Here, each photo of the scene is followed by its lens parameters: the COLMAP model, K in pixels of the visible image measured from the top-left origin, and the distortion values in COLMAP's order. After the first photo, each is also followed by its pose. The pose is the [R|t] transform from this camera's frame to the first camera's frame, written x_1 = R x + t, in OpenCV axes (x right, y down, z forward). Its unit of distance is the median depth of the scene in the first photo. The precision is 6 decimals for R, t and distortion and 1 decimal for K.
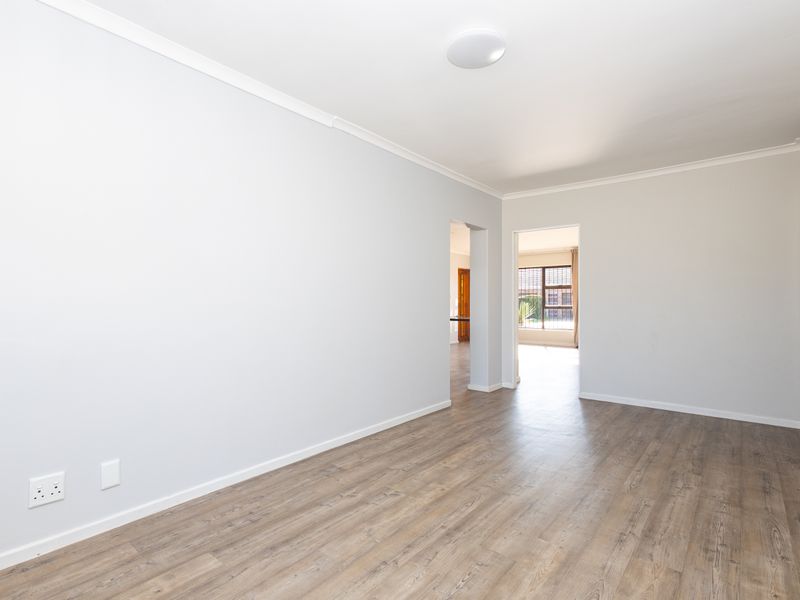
lens RADIAL K [[417.0, 0, 396.8], [0, 417.0, 299.2], [0, 0, 1]] dist [0.010737, -0.006297]
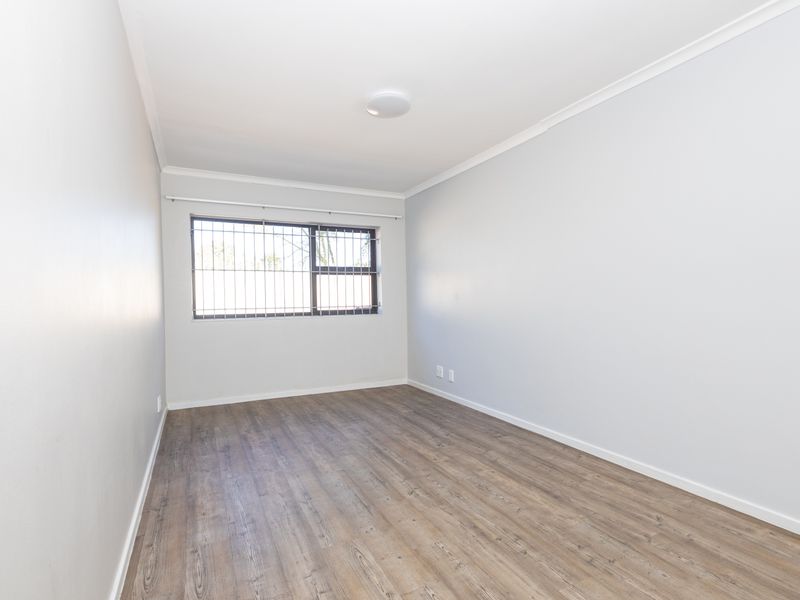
lens RADIAL K [[417.0, 0, 396.8], [0, 417.0, 299.2], [0, 0, 1]] dist [0.010737, -0.006297]
pose [[-0.418258, 0.006682, -0.908304, 1.299409], [0.019931, 0.999800, -0.001822, 0.004252], [0.908110, -0.018866, -0.418307, 1.491389]]
